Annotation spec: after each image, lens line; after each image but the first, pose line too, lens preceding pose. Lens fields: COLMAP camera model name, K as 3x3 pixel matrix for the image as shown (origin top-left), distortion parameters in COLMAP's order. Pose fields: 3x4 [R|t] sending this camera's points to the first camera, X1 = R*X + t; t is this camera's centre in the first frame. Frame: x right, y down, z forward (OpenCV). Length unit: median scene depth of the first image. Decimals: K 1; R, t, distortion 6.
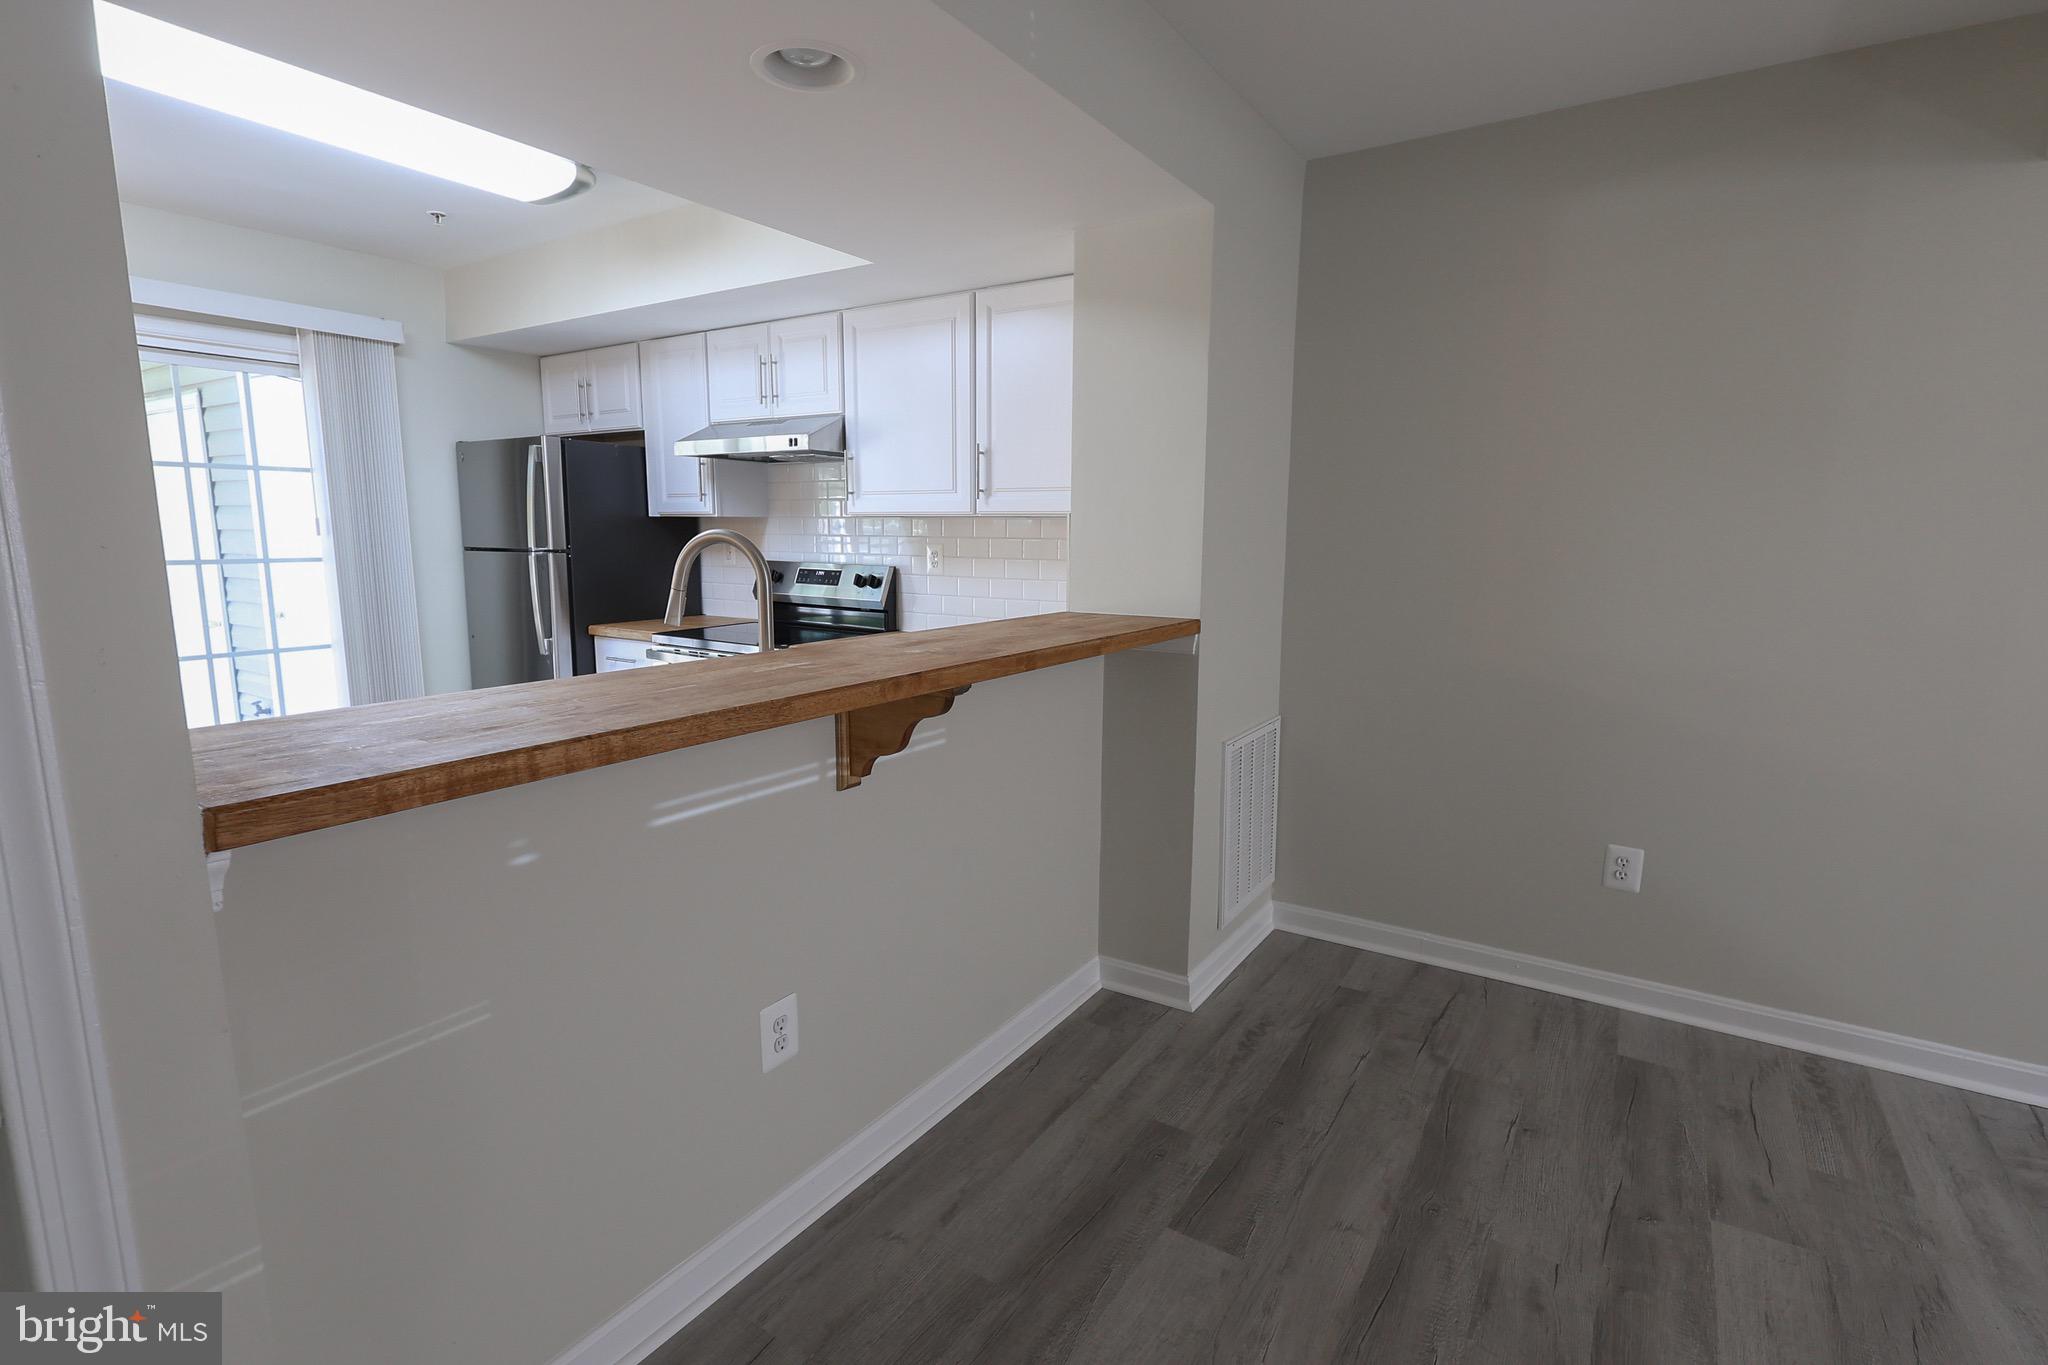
lens RADIAL K [[967.9, 0, 1013.8], [0, 967.9, 677.1], [0, 0, 1]] dist [-0.005030, 0.002235]
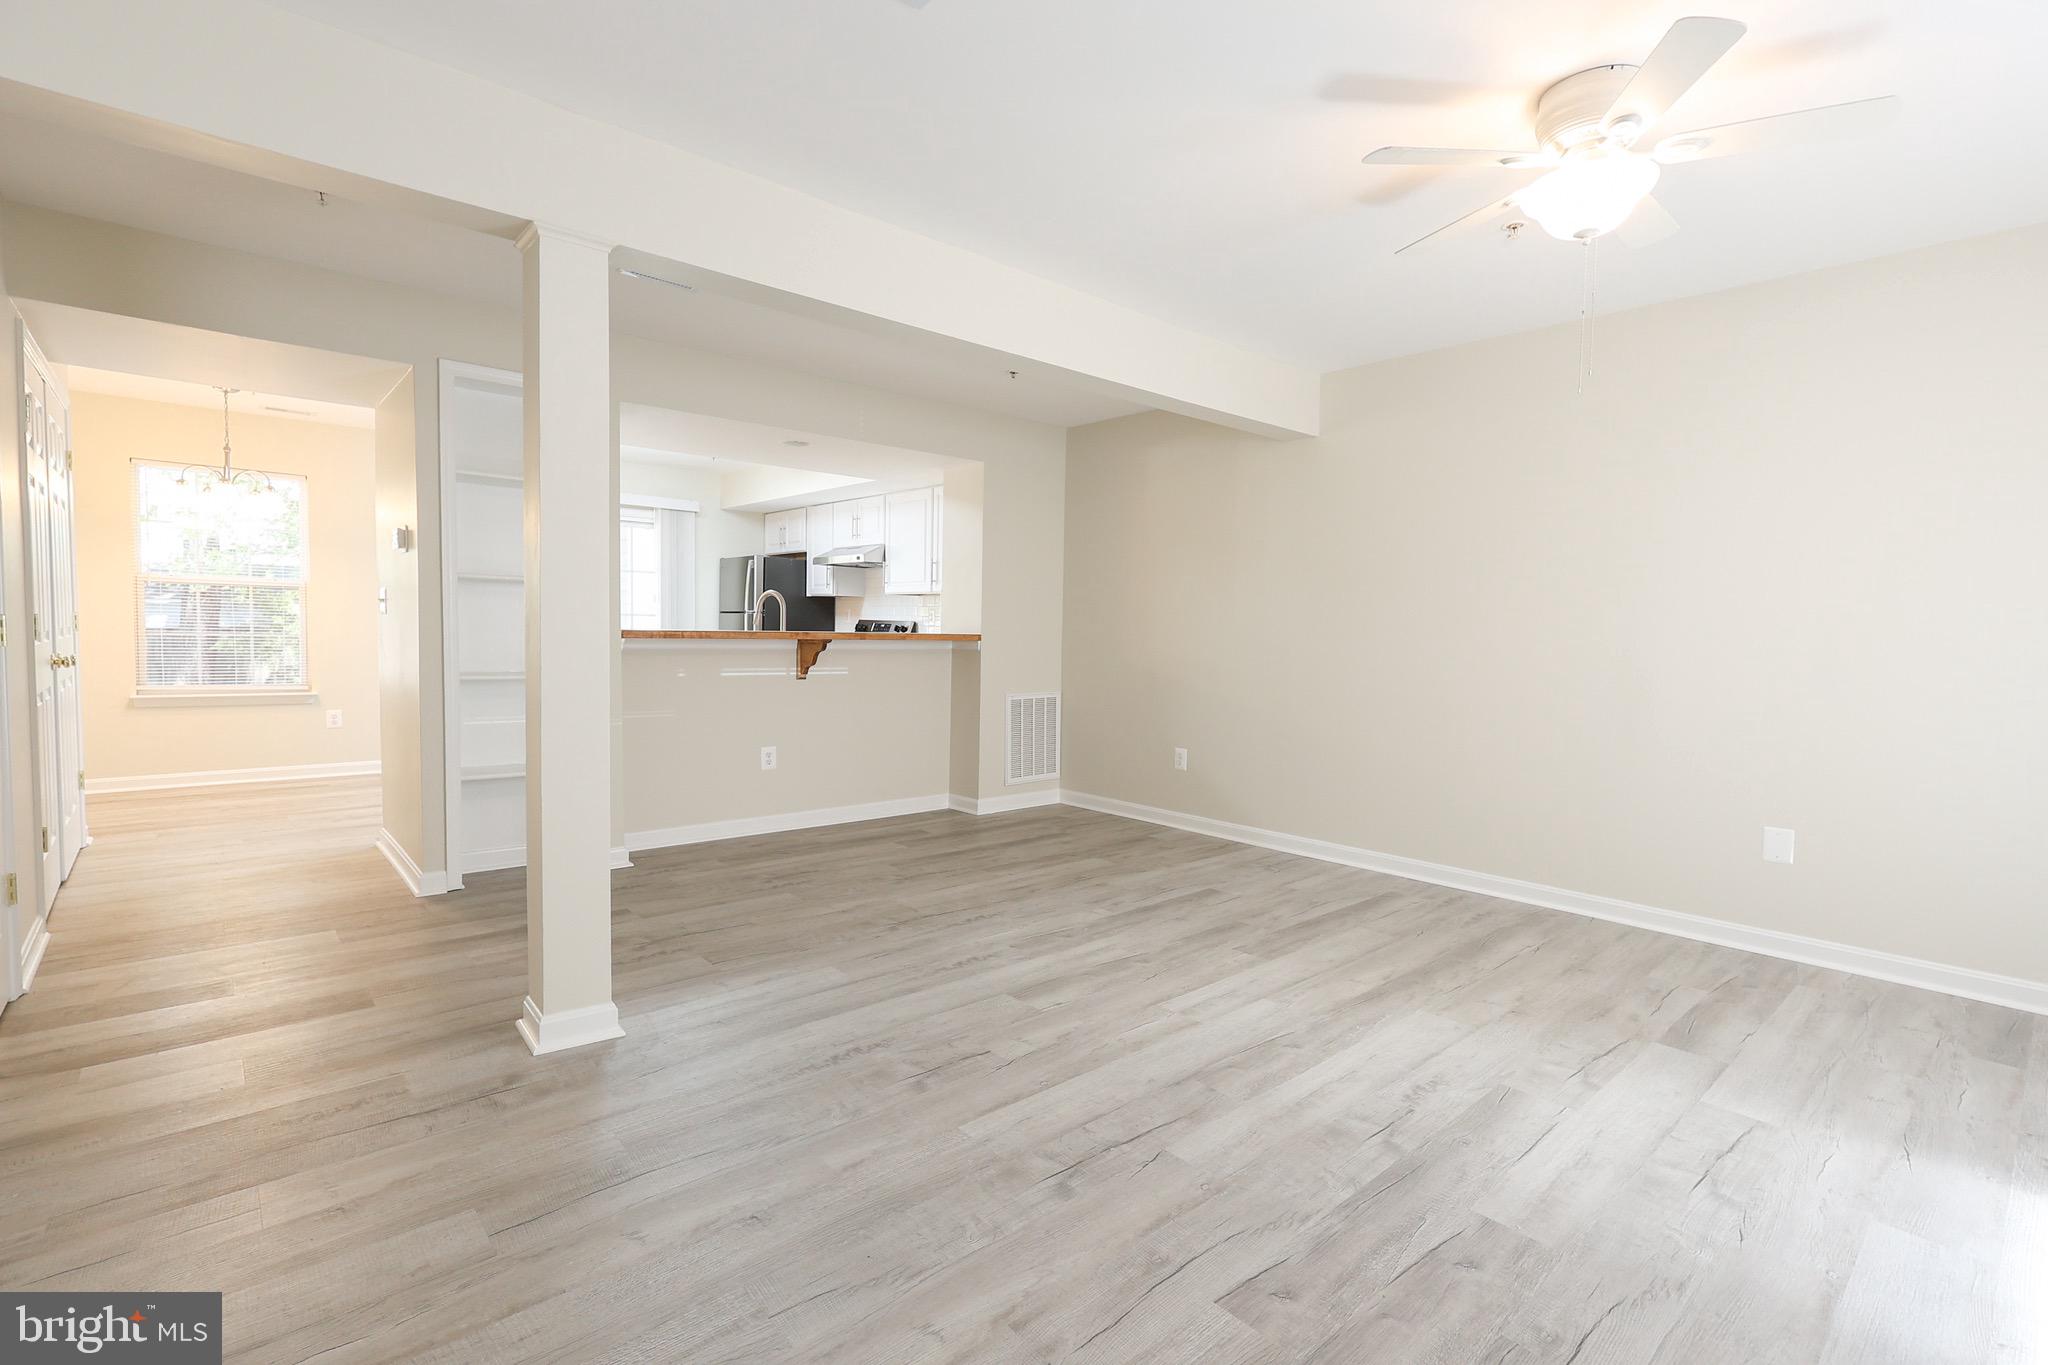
lens RADIAL K [[939.8, 0, 1009.7], [0, 939.8, 672.1], [0, 0, 1]] dist [-0.006093, 0.002491]
pose [[0.964011, 0.027047, -0.264482, 0.806795], [-0.055394, 0.993413, -0.100312, 0.235349], [0.260027, 0.111353, 0.959159, -1.050368]]
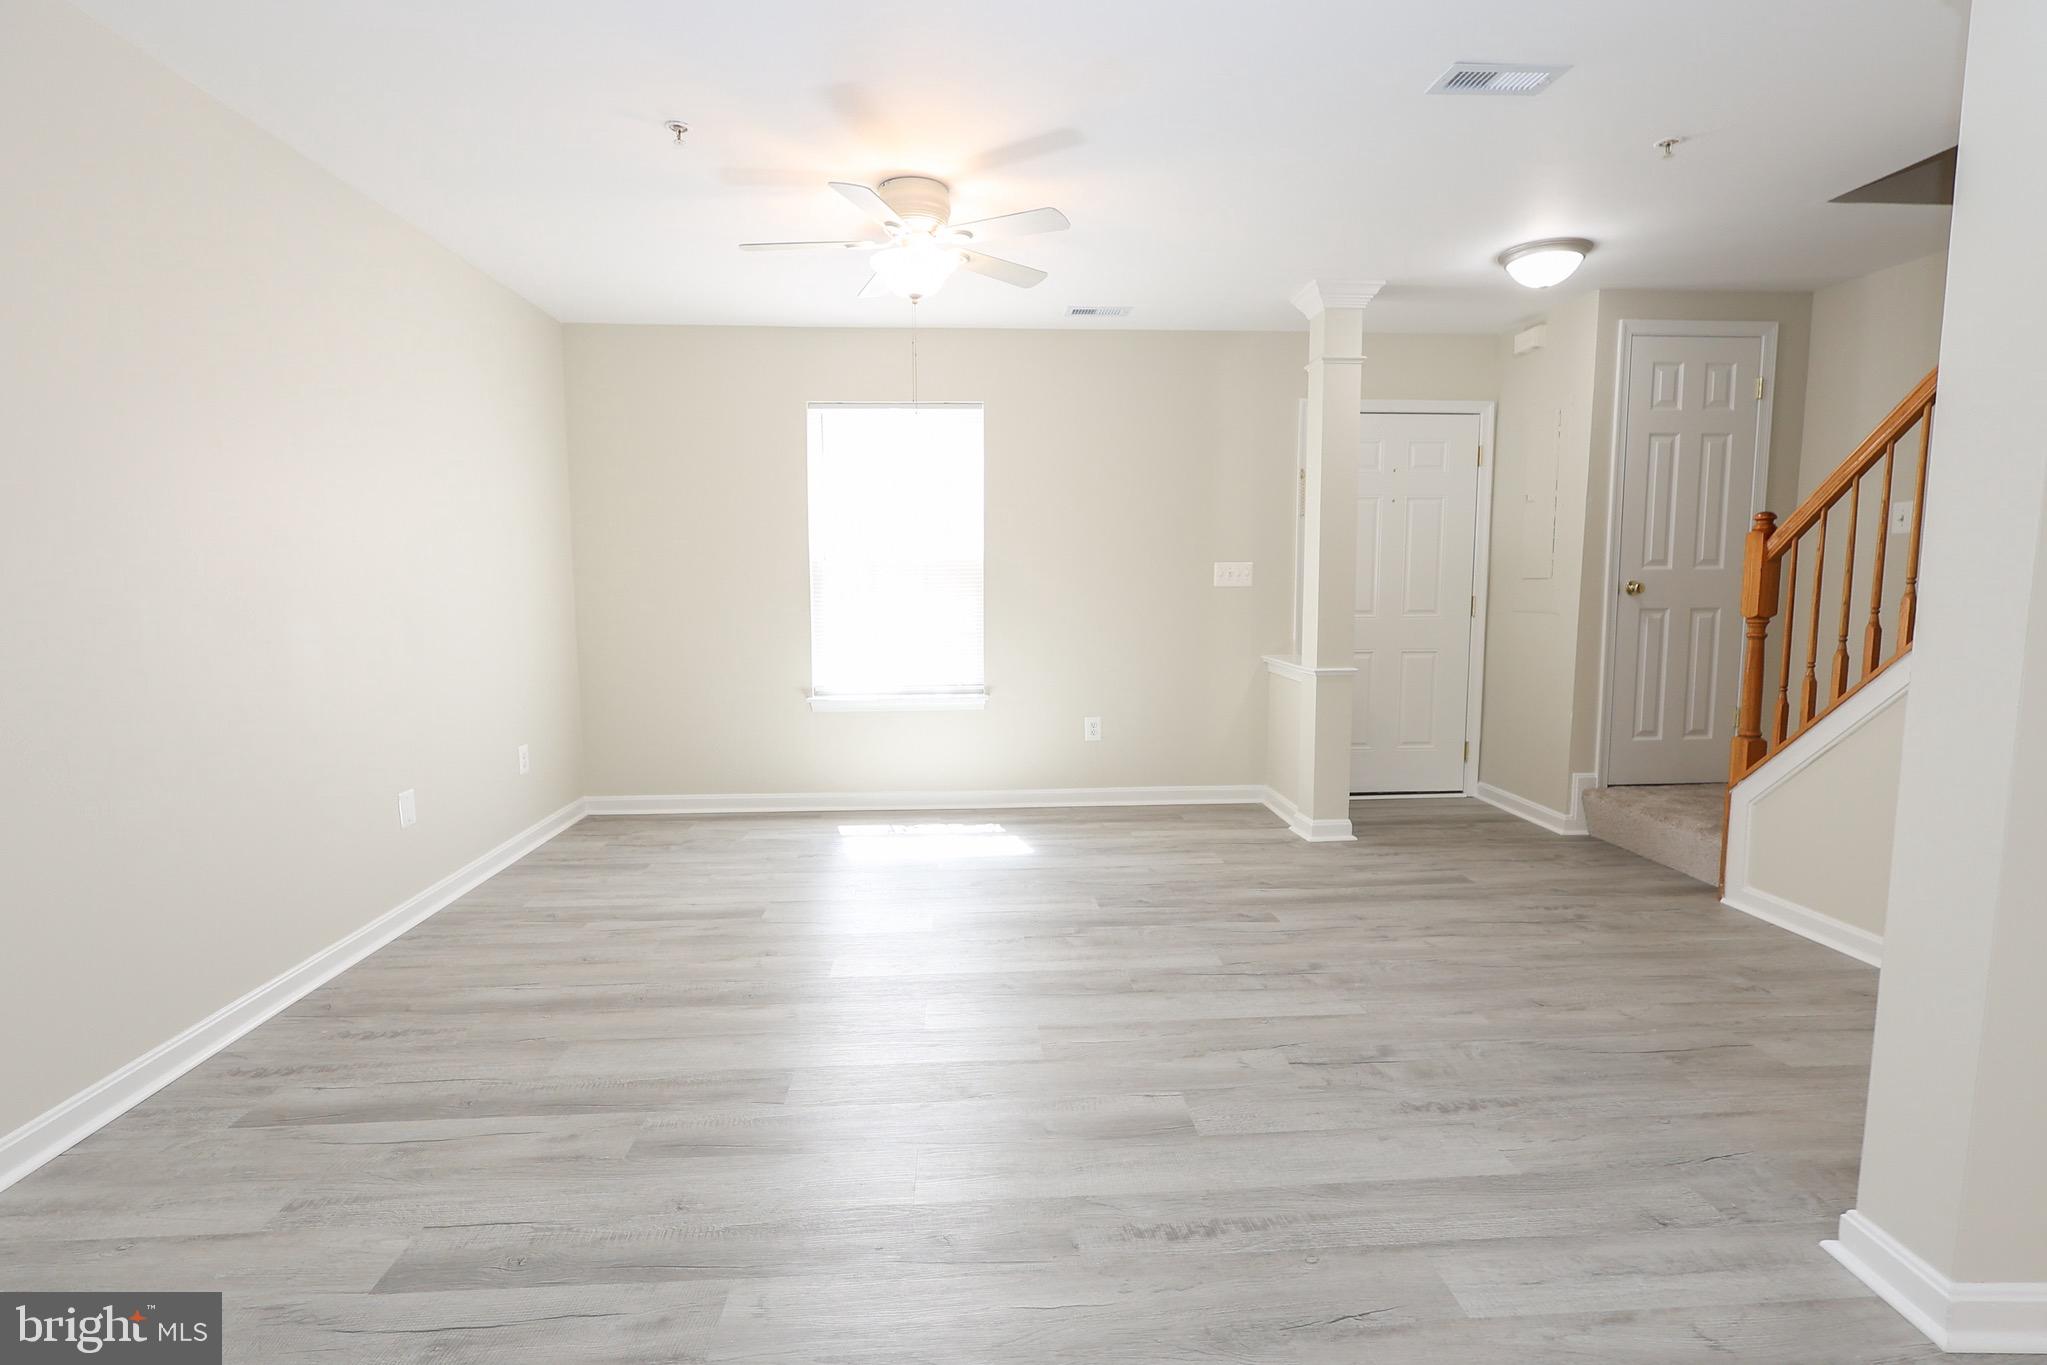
lens RADIAL K [[939.4, 0, 1018.2], [0, 939.4, 688.6], [0, 0, 1]] dist [-0.006093, 0.002491]
pose [[-0.600553, -0.093053, 0.794152, 0.052227], [0.123460, 0.970503, 0.207080, -0.022073], [-0.789996, 0.222409, -0.571350, 0.489440]]
